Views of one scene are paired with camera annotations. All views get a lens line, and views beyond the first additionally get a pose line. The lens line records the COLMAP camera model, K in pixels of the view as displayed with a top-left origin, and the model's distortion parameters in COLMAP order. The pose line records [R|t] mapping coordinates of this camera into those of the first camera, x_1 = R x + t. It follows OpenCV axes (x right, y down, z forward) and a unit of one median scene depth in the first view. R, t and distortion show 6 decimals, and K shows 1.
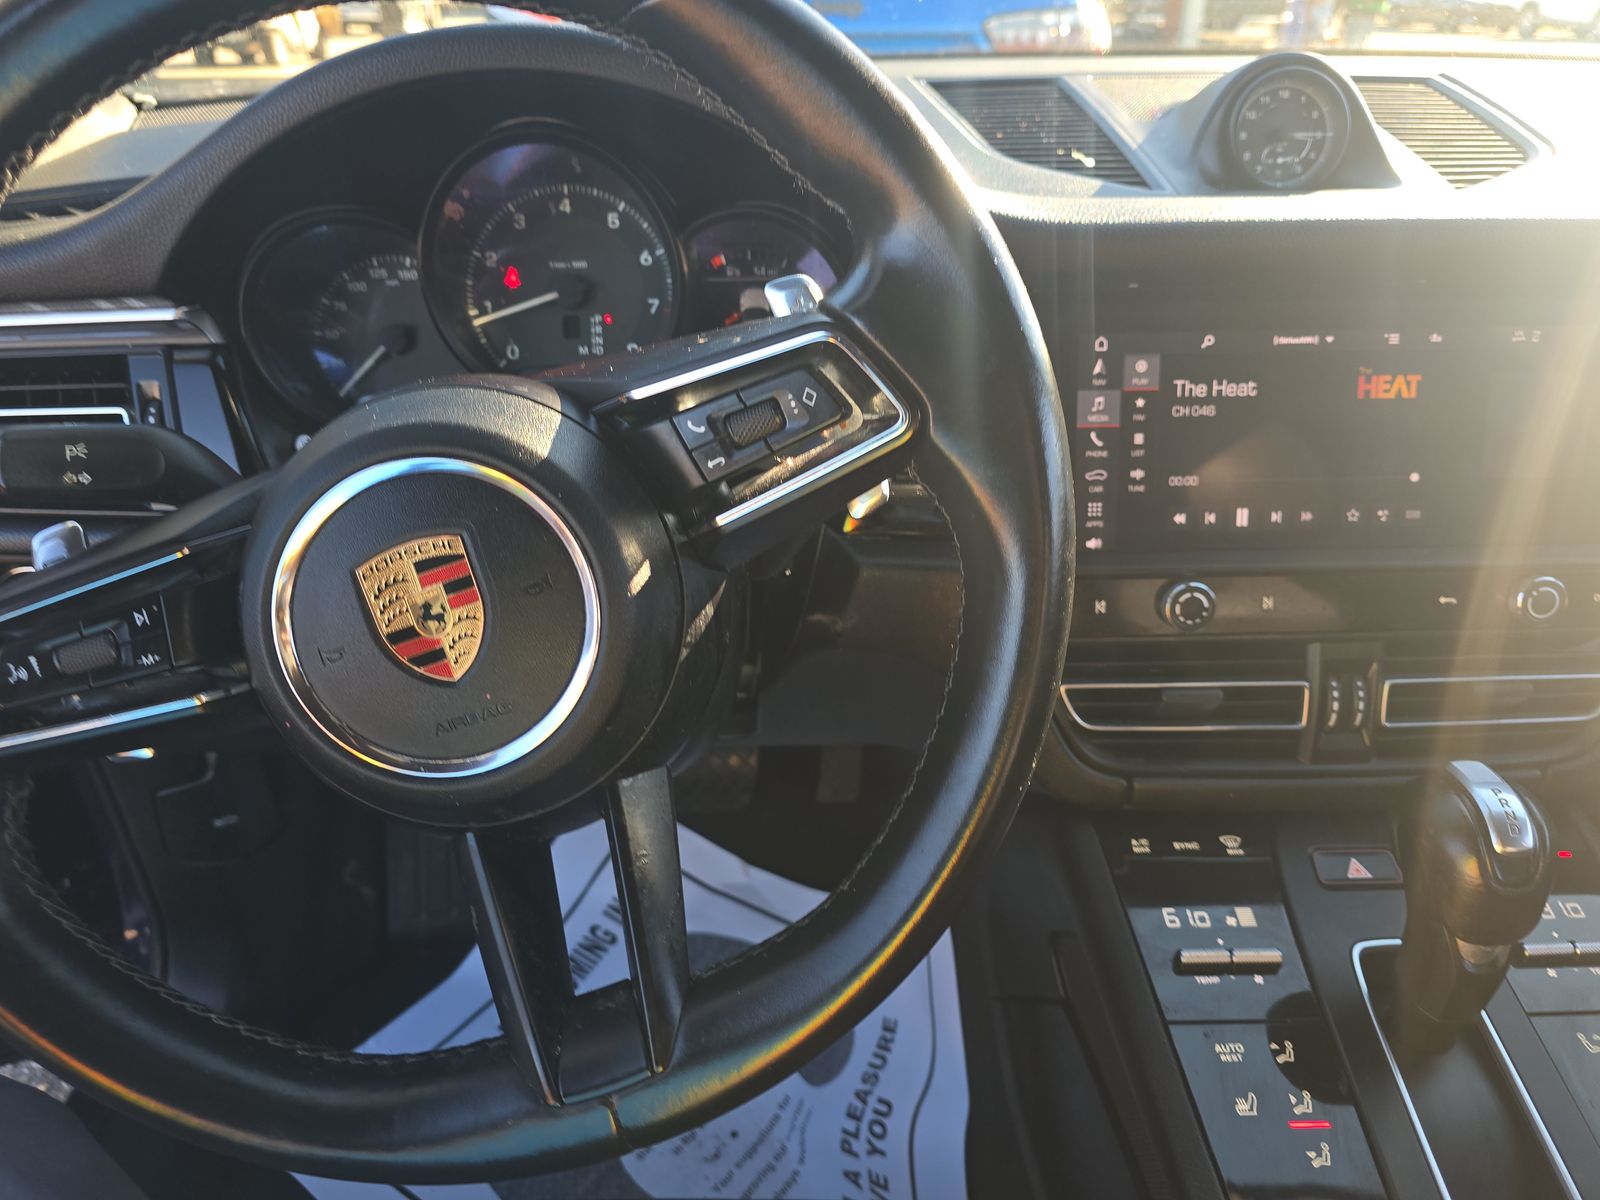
lens RADIAL K [[1176.1, 0, 800.0], [0, 1176.1, 600.0], [0, 0, 1]] dist [0.011185, 0.000380]
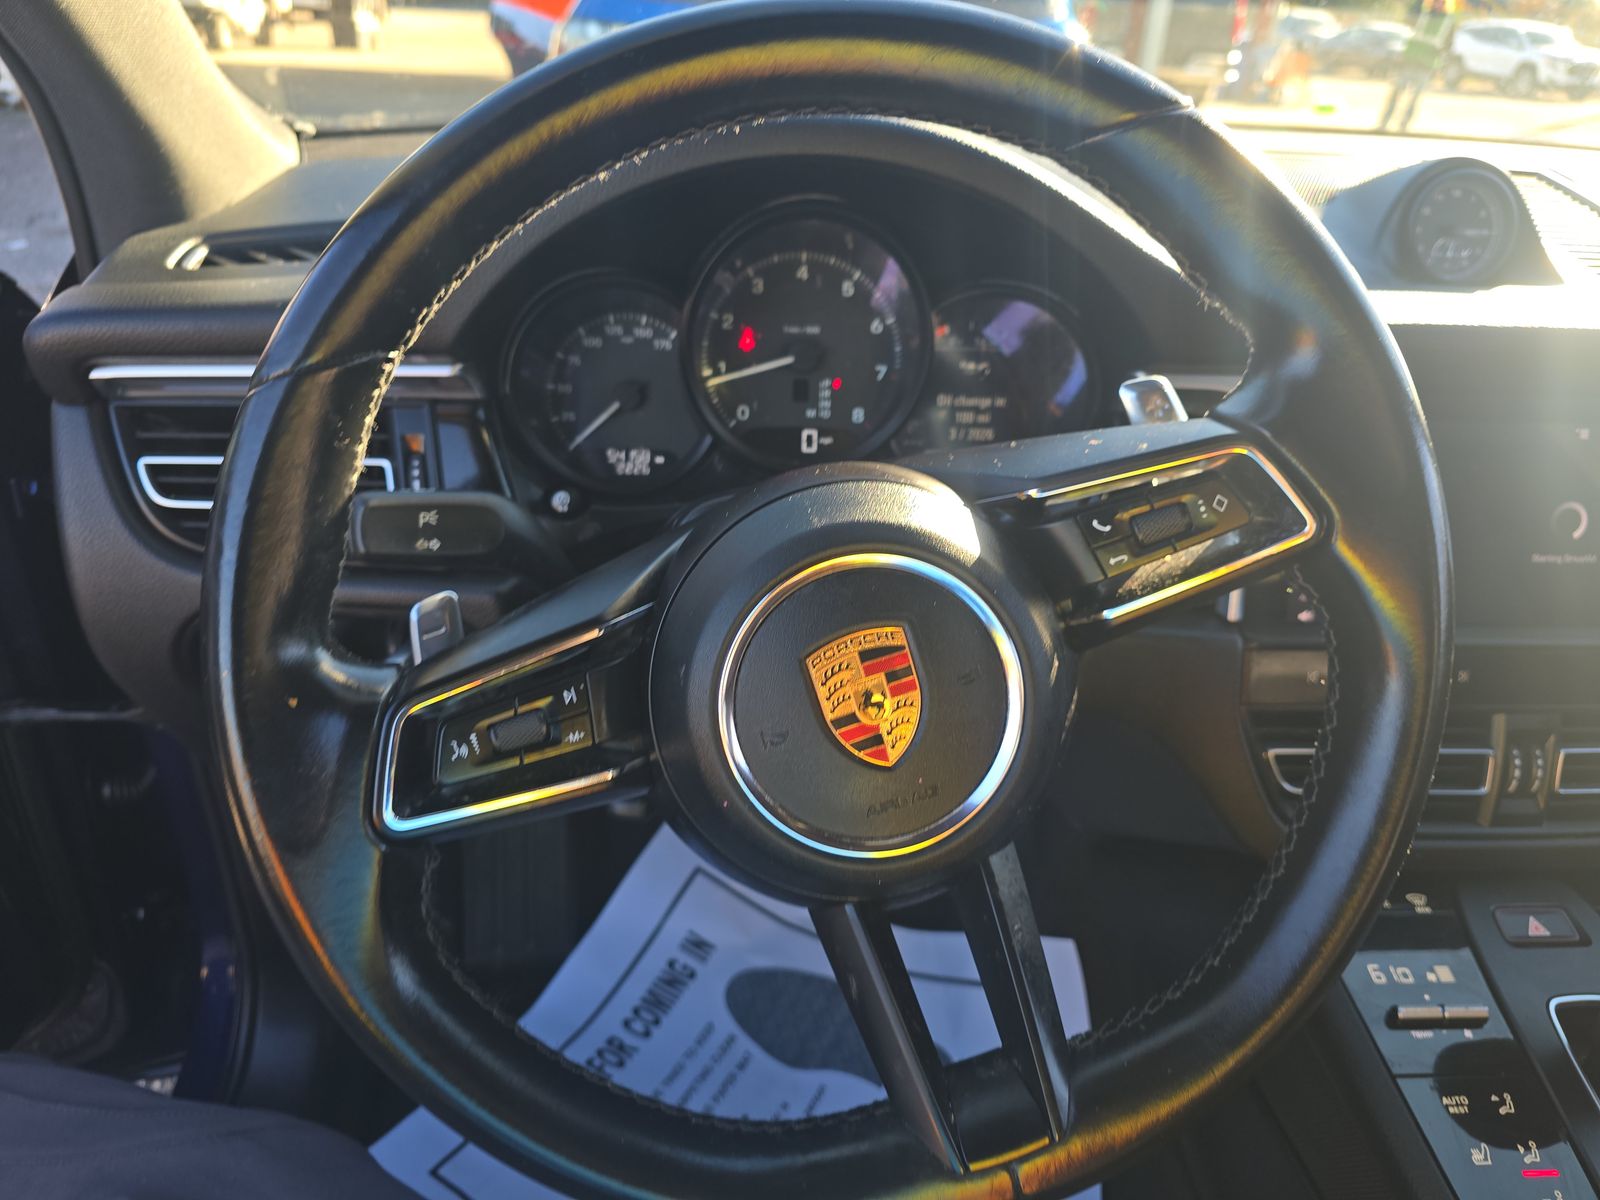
lens RADIAL K [[1179.2, 0, 800.0], [0, 1179.2, 600.0], [0, 0, 1]] dist [0.041512, -0.039716]
pose [[0.996800, 0.025337, 0.075812, -0.295111], [-0.024642, 0.999645, -0.010091, -0.042343], [-0.076041, 0.008191, 0.997071, -0.027437]]
